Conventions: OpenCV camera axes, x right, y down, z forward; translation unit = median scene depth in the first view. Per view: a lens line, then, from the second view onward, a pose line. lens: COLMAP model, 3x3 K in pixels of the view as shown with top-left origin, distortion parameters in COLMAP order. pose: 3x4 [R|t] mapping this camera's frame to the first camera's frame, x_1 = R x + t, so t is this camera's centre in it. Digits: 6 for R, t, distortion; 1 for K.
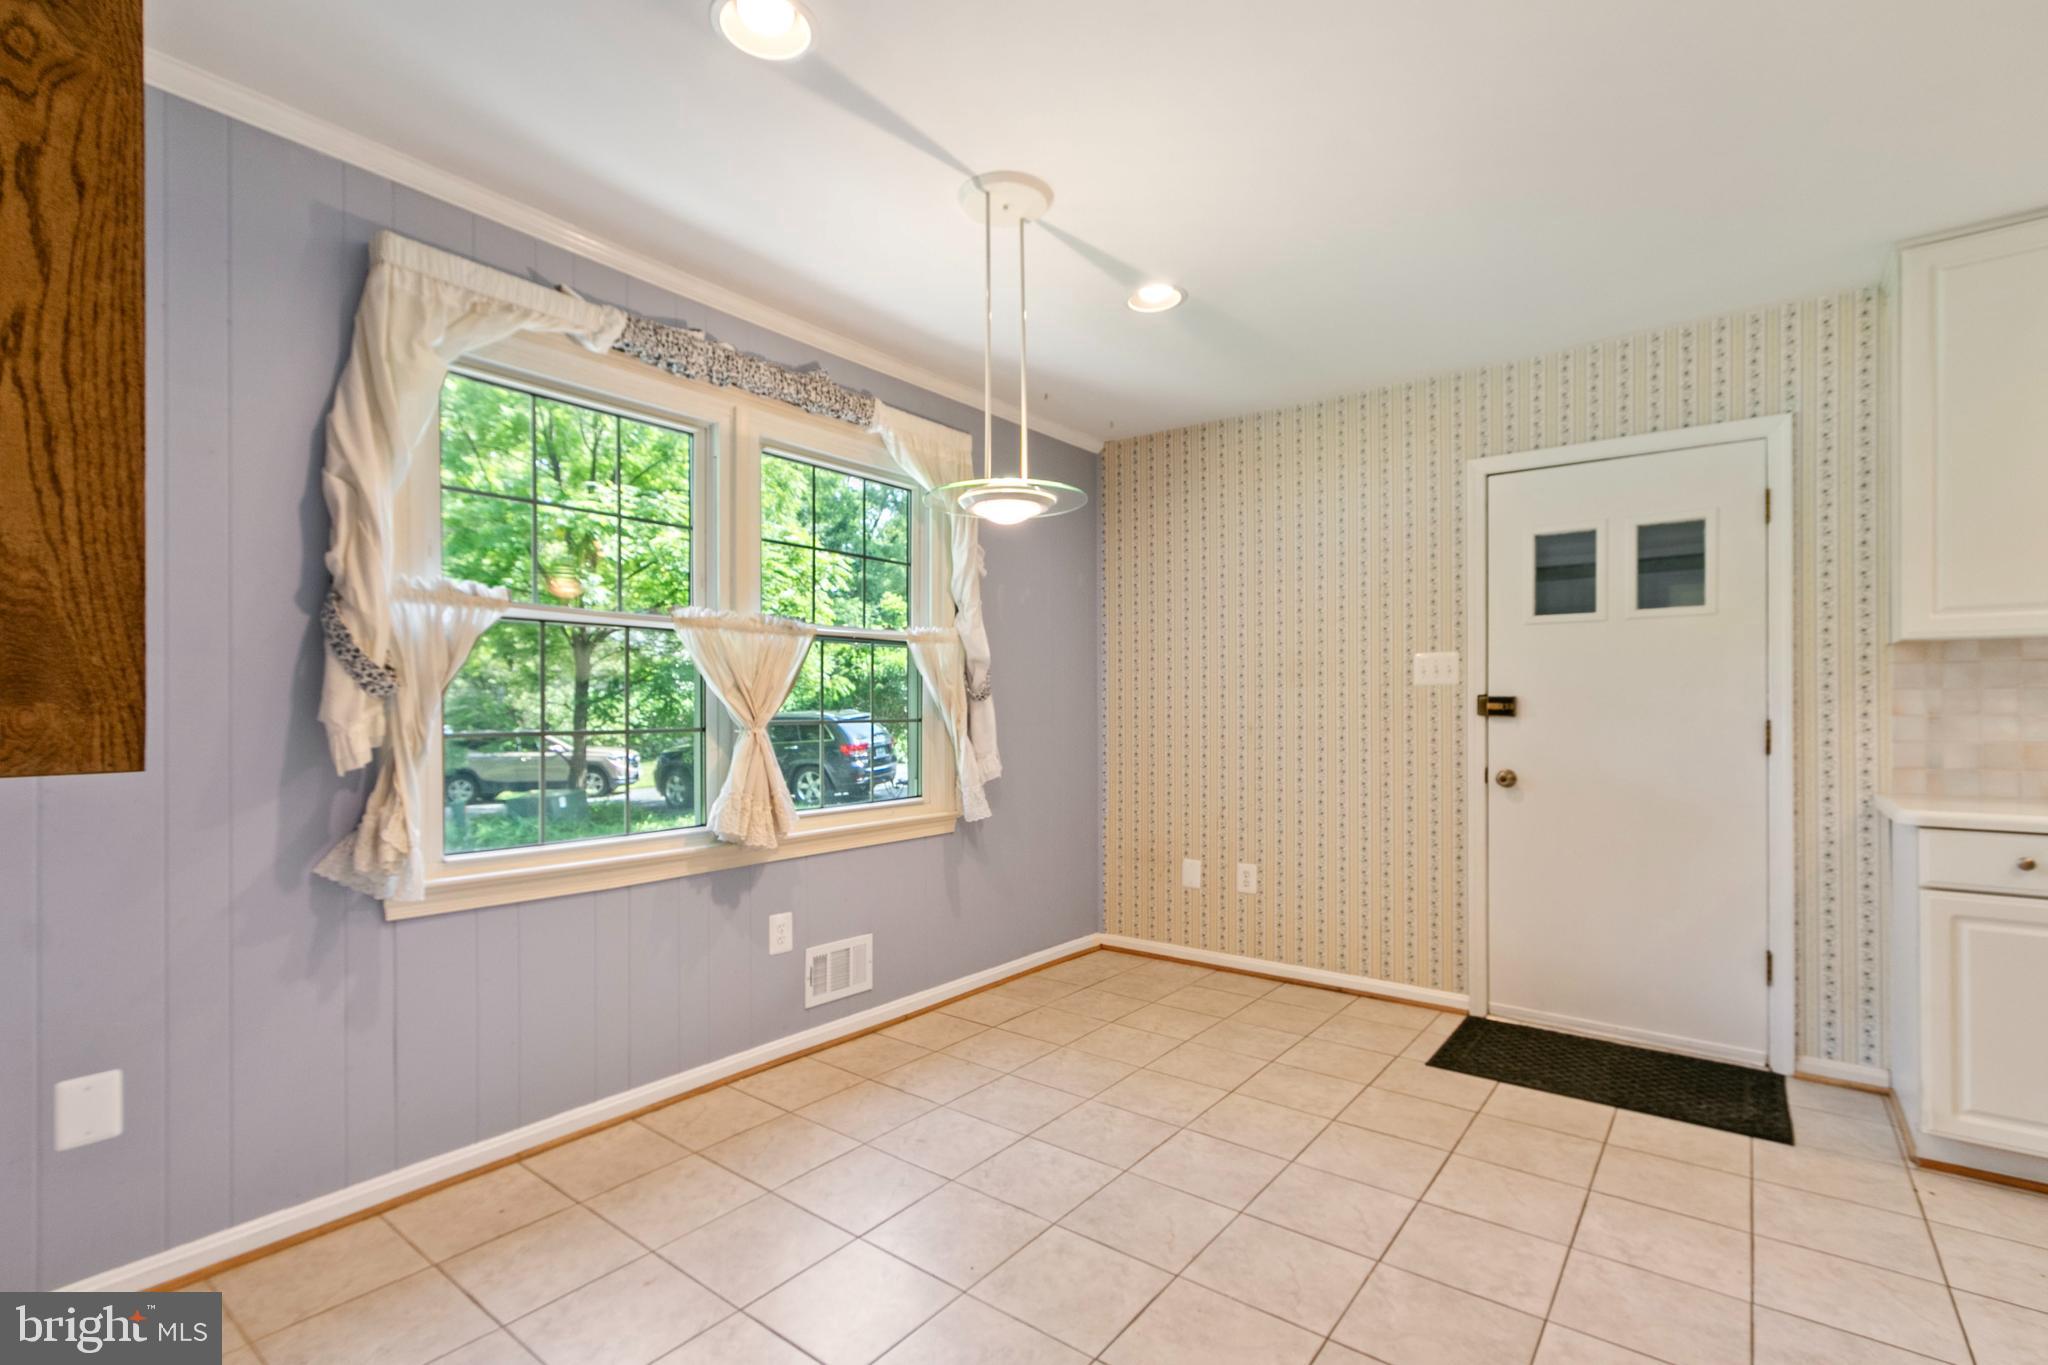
lens RADIAL K [[940.4, 0, 1006.0], [0, 940.4, 715.1], [0, 0, 1]] dist [0.002717, -0.001668]
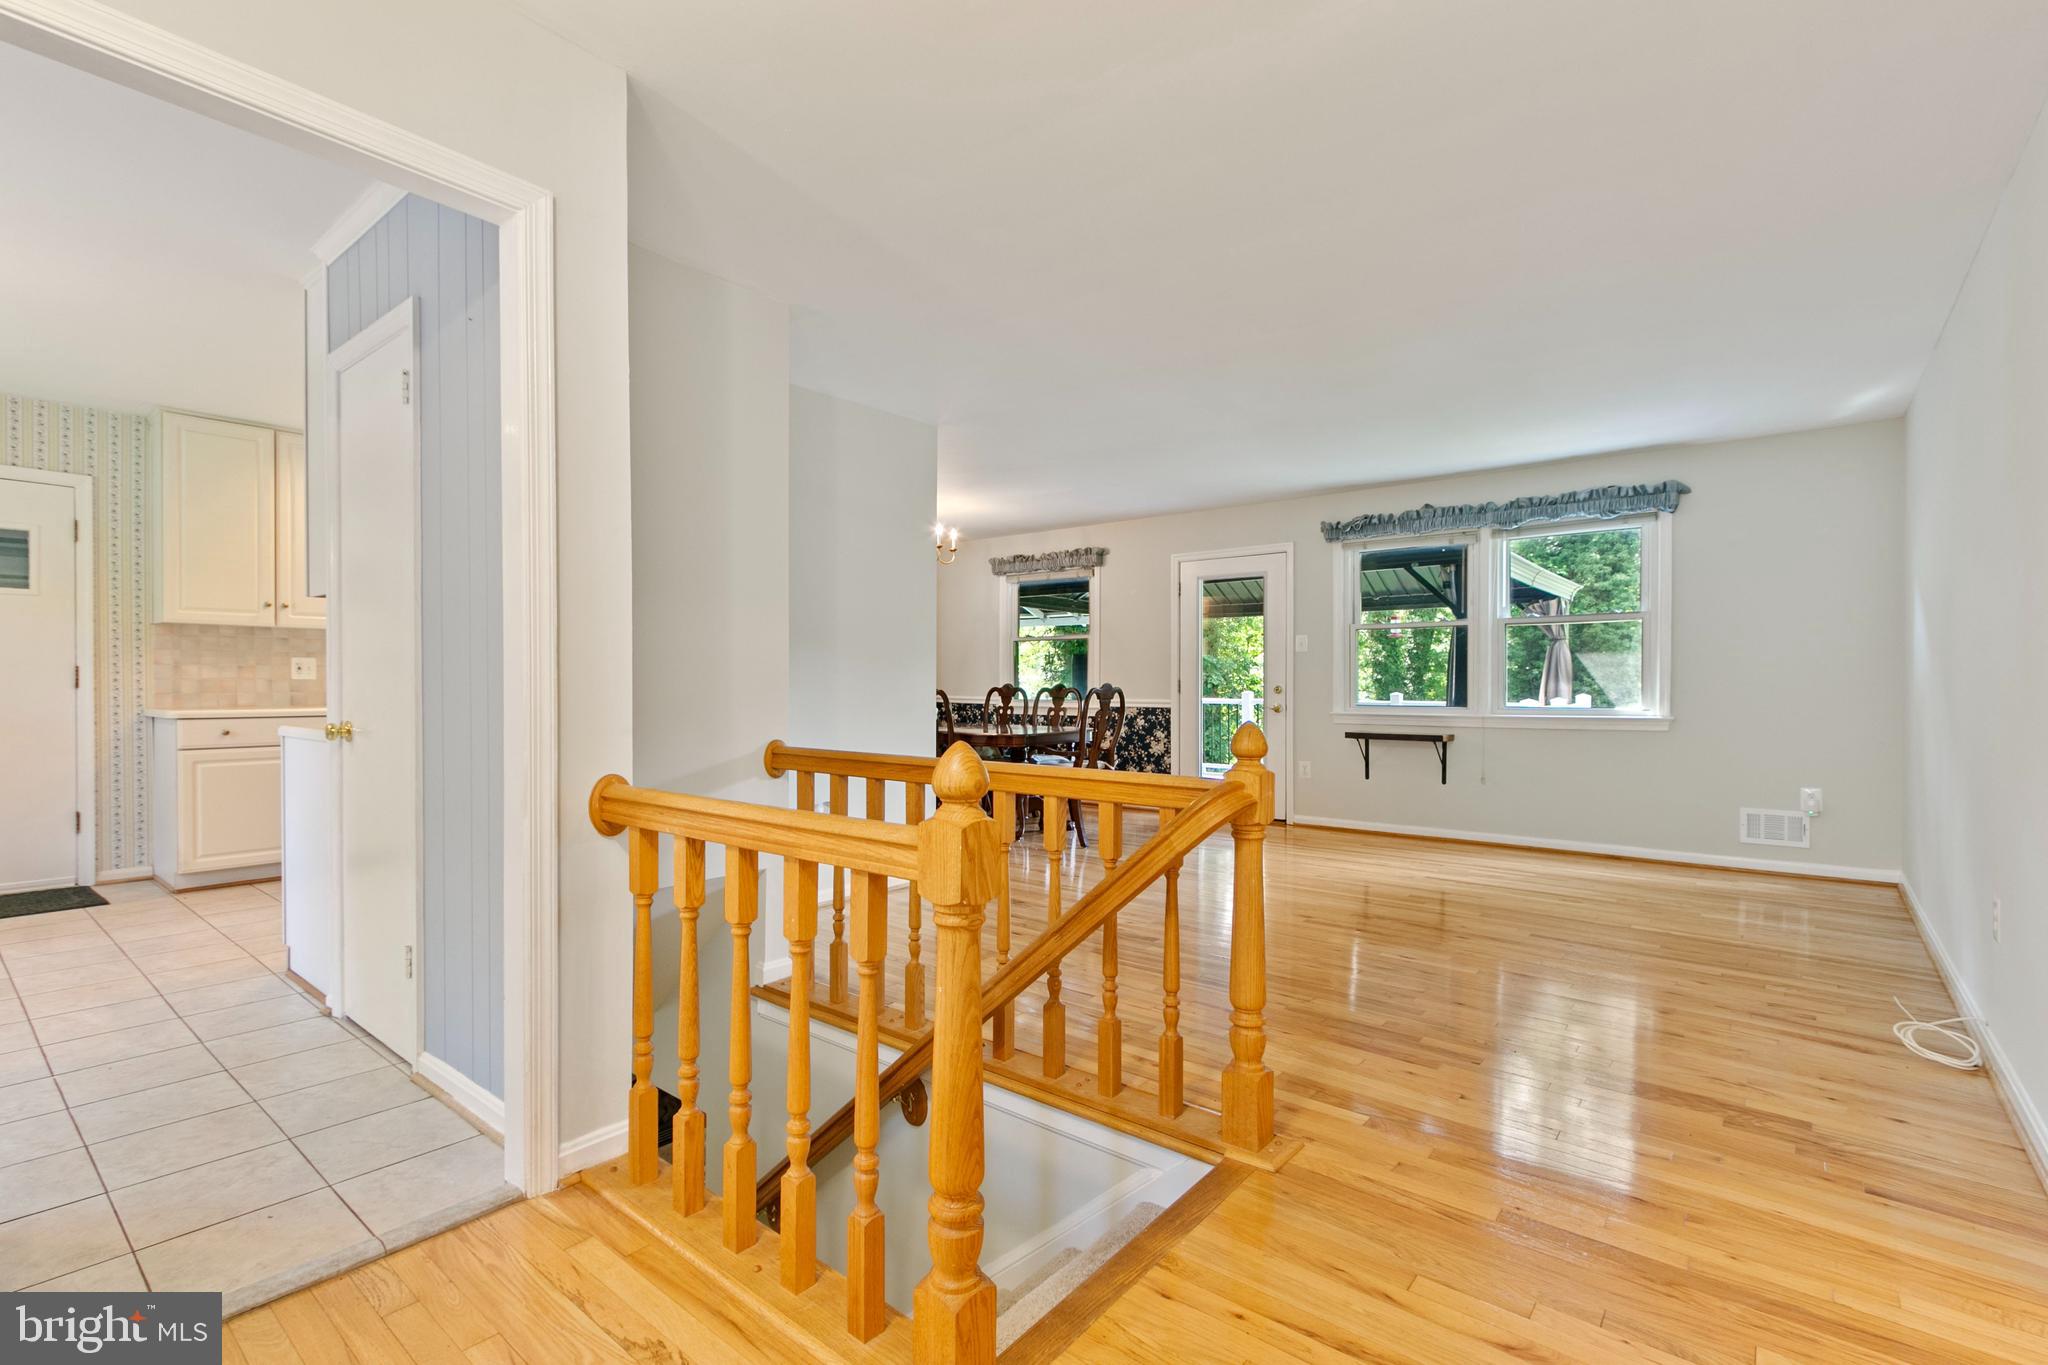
lens RADIAL K [[940.4, 0, 1028.4], [0, 940.4, 682.9], [0, 0, 1]] dist [0.002717, -0.001668]
pose [[0.013776, -0.000397, 0.999905, -0.770531], [0.001391, 0.999999, 0.000378, 0.035619], [-0.999904, 0.001386, 0.013776, -0.638397]]
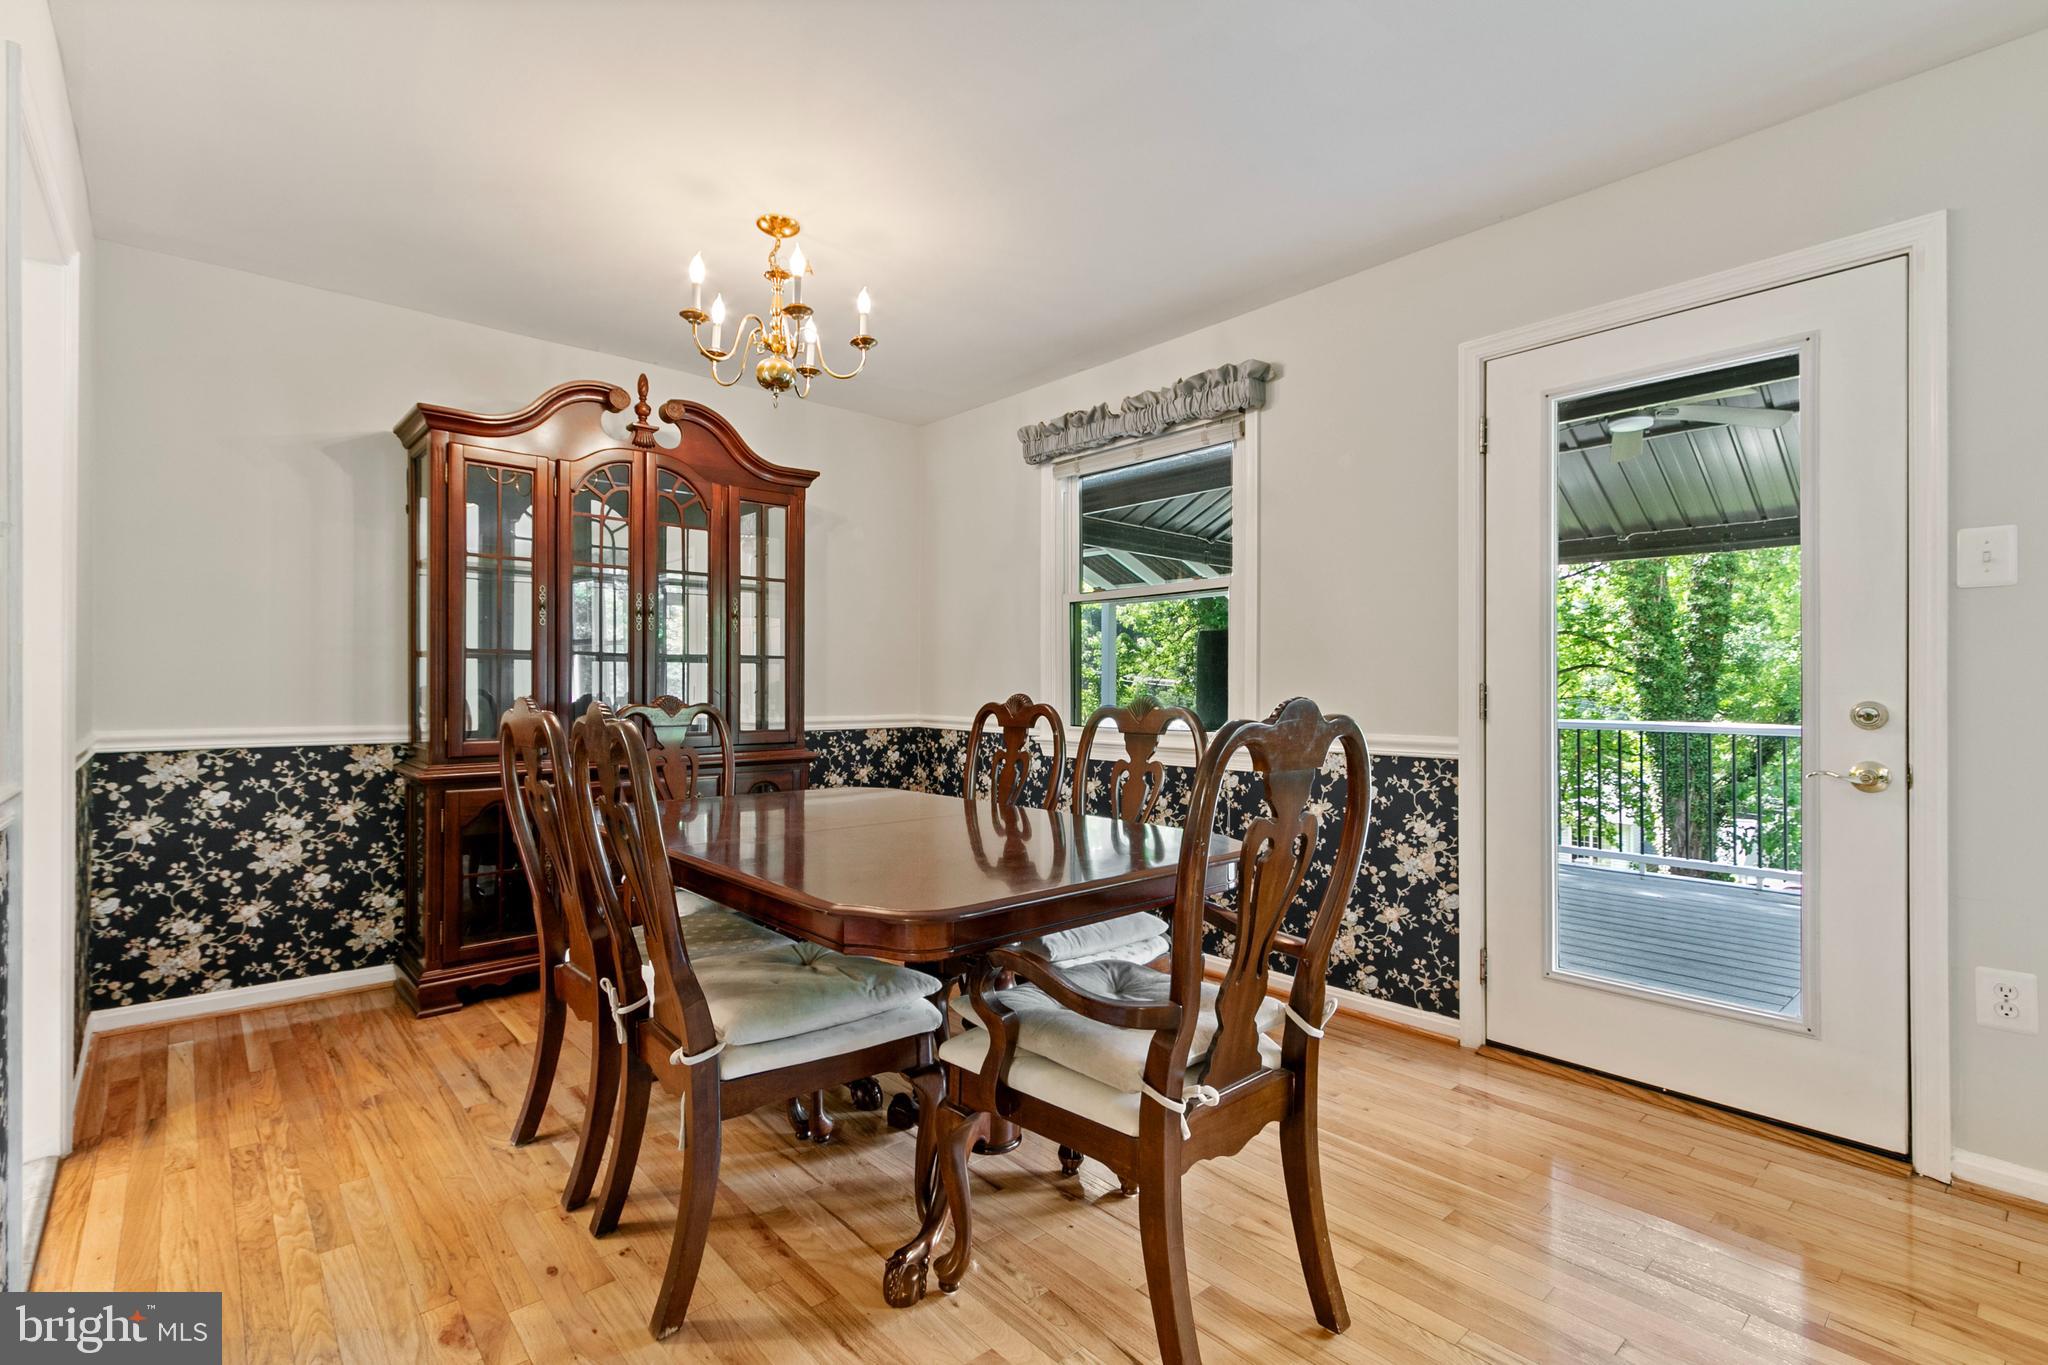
lens RADIAL K [[940.4, 0, 1024.2], [0, 940.4, 678.1], [0, 0, 1]] dist [0.002717, -0.001668]
pose [[0.172511, 0.009504, 0.984962, 0.826581], [0.002257, 0.999947, -0.010044, 0.031415], [-0.985005, 0.003956, 0.172481, -0.727027]]
